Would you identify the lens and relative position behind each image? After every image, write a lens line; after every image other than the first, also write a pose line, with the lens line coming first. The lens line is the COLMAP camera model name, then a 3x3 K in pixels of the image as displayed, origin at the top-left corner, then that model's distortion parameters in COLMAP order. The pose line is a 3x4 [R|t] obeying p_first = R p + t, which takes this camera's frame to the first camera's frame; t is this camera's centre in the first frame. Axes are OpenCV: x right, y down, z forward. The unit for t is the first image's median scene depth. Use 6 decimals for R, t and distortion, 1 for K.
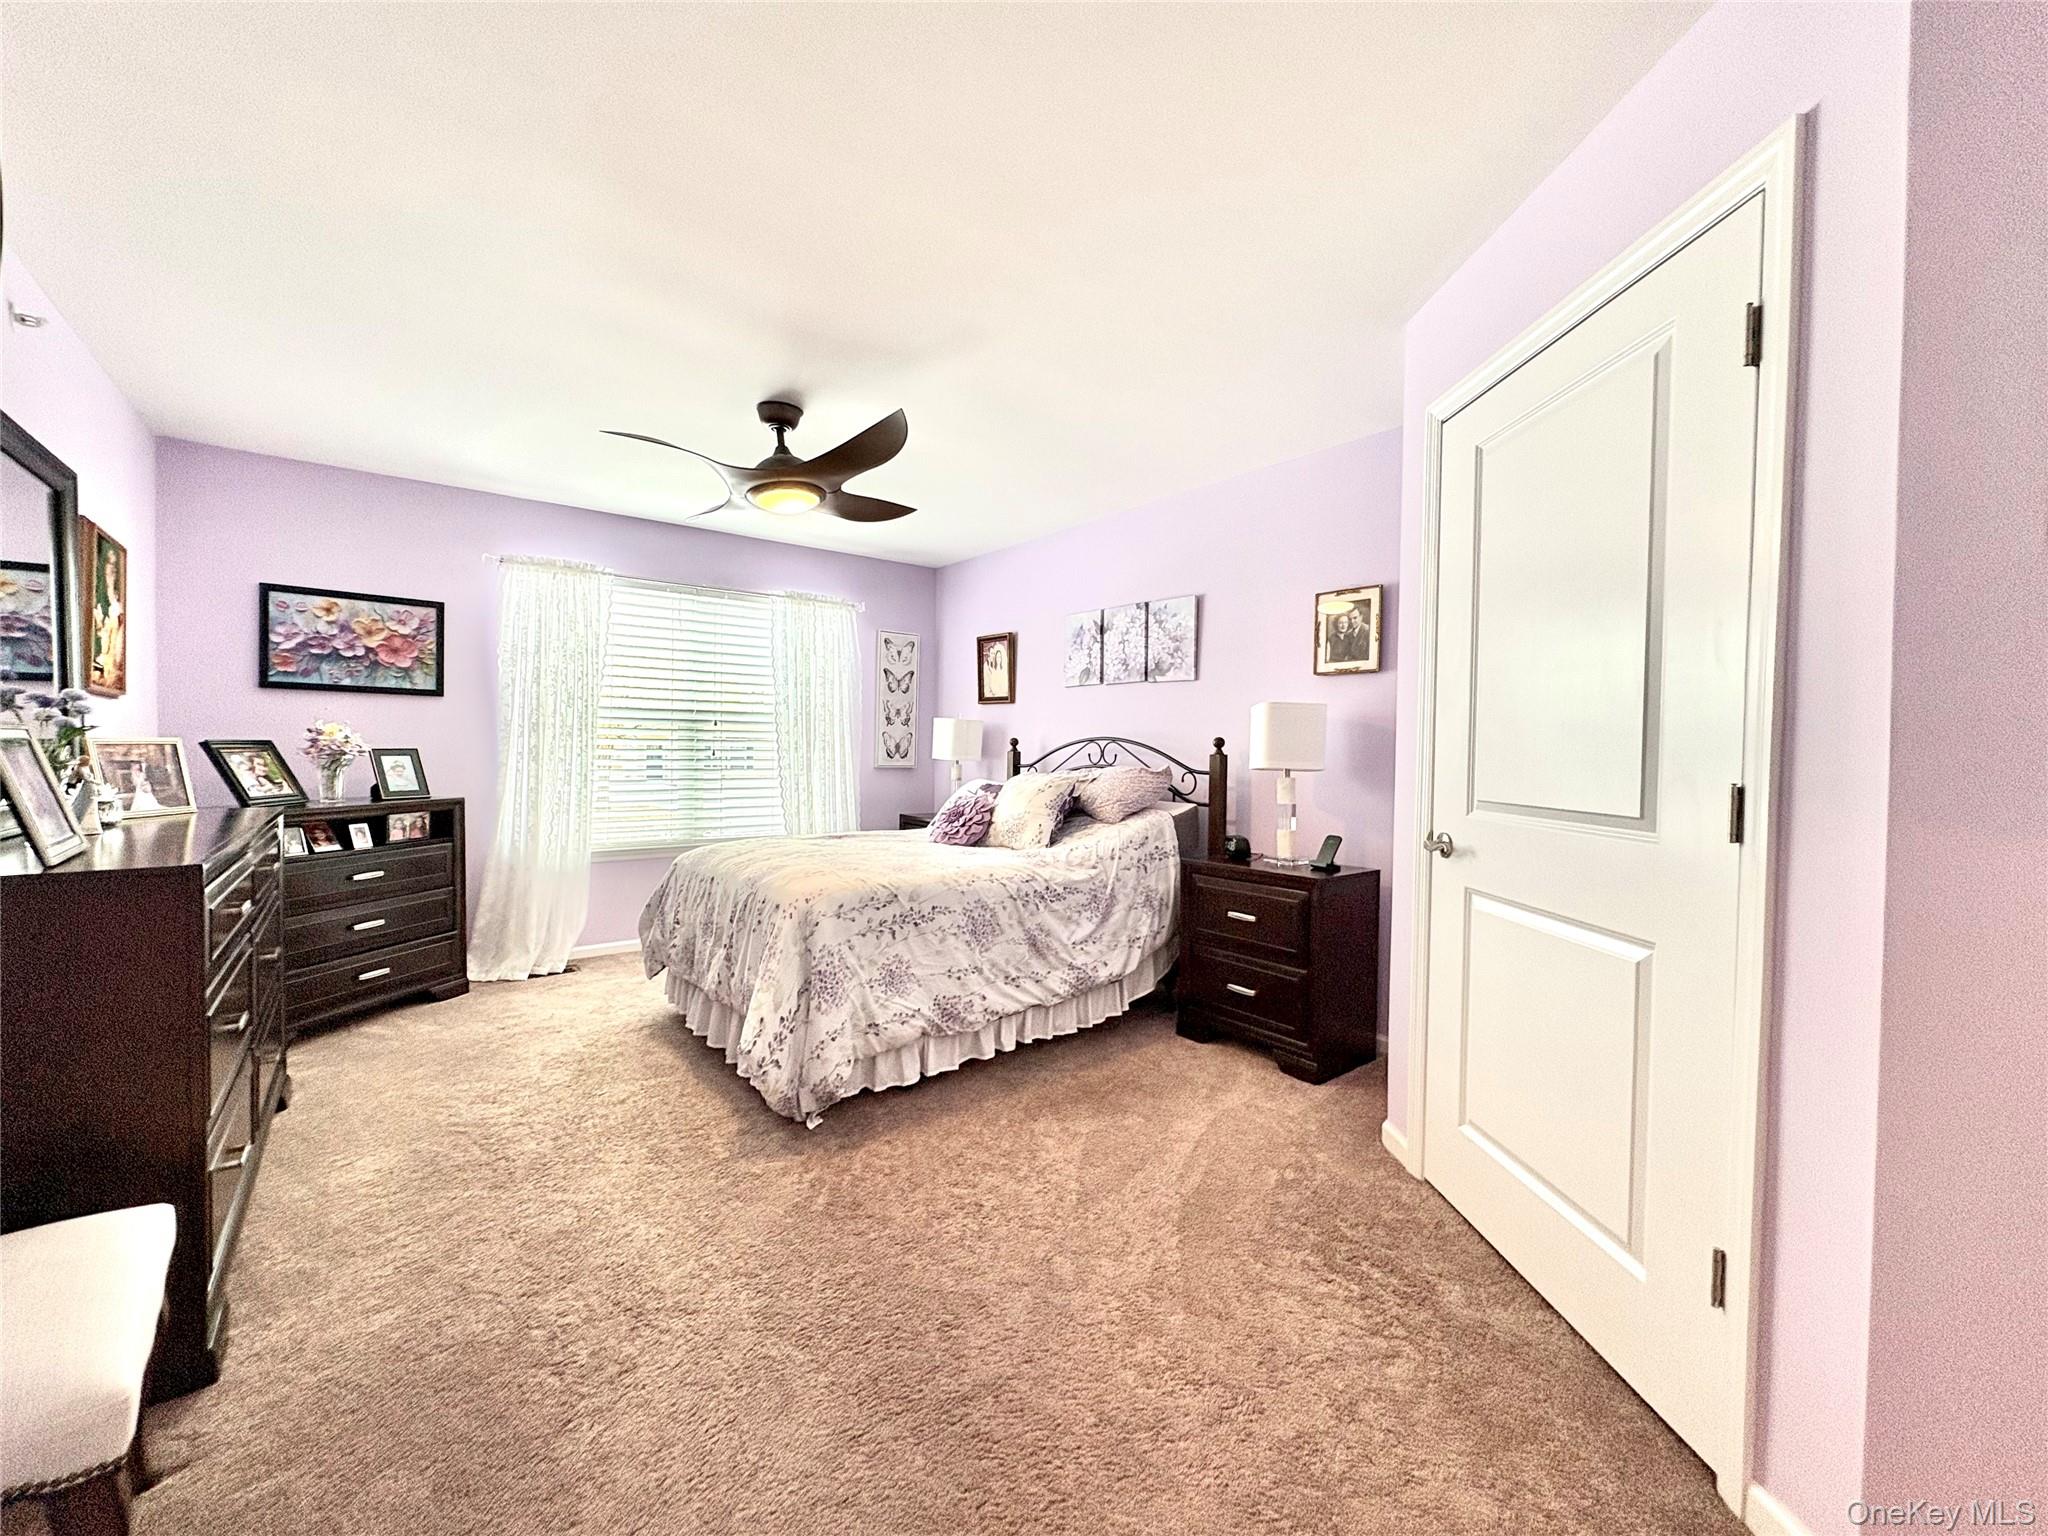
lens RADIAL K [[809.1, 0, 1023.5], [0, 809.1, 766.8], [0, 0, 1]] dist [-0.002888, -0.000121]
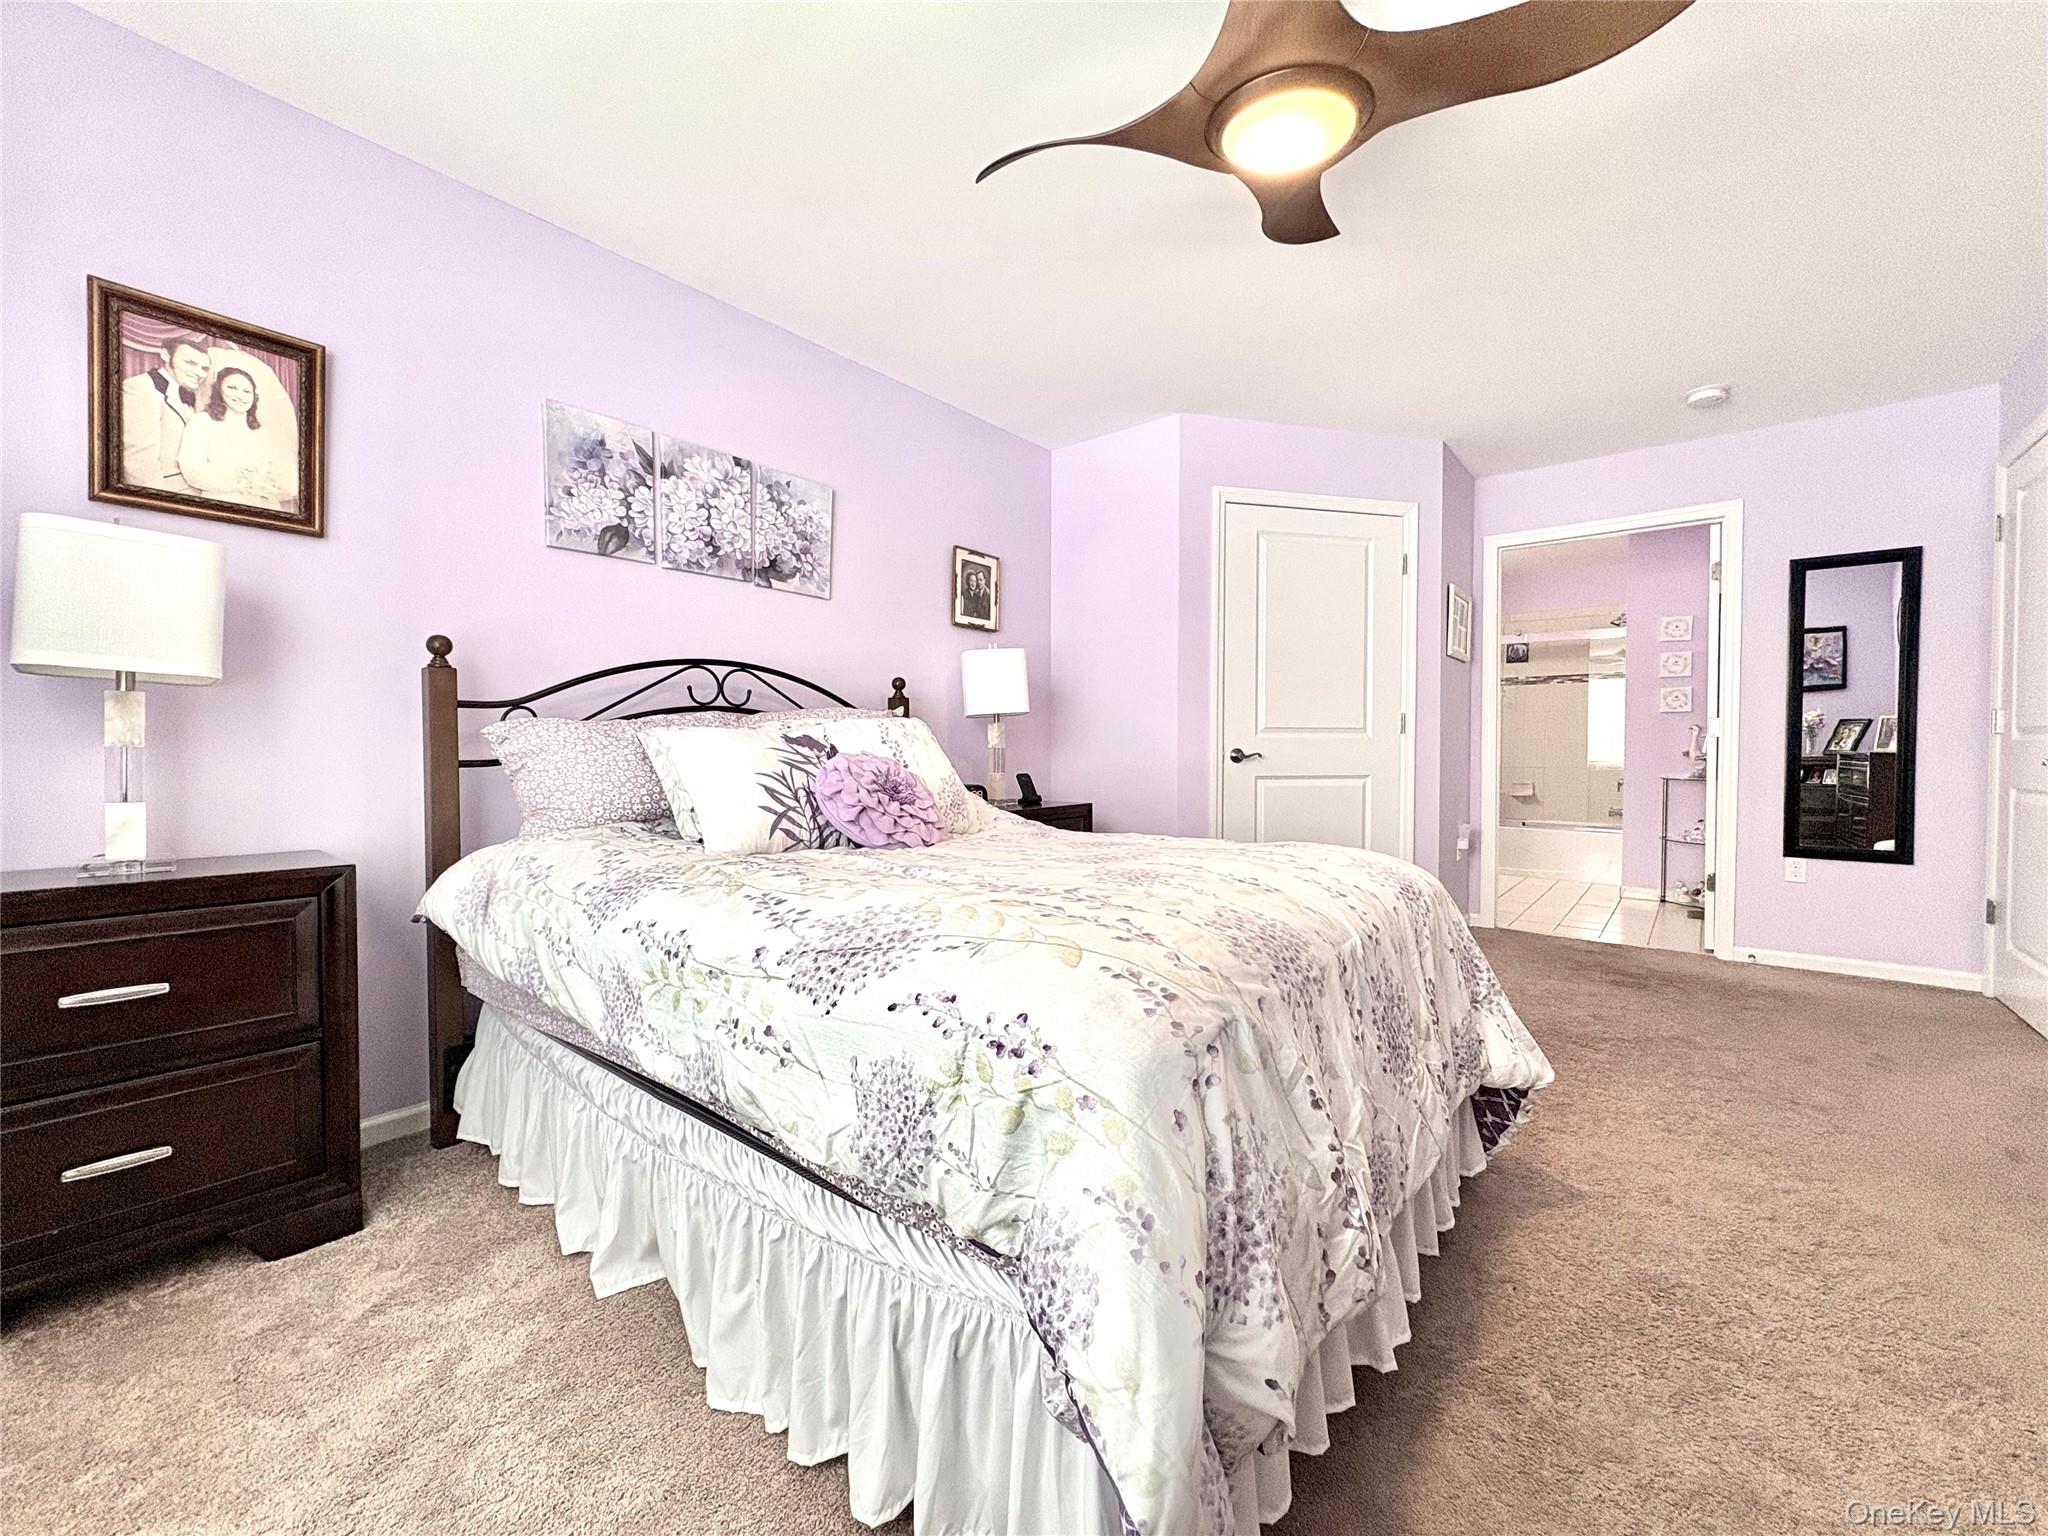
lens RADIAL K [[809.1, 0, 1020.9], [0, 809.1, 757.4], [0, 0, 1]] dist [-0.002888, -0.000121]
pose [[-0.195125, -0.015211, 0.980660, -0.552261], [0.025389, 0.999466, 0.020555, 0.029693], [-0.980450, 0.028909, -0.194635, 0.938514]]
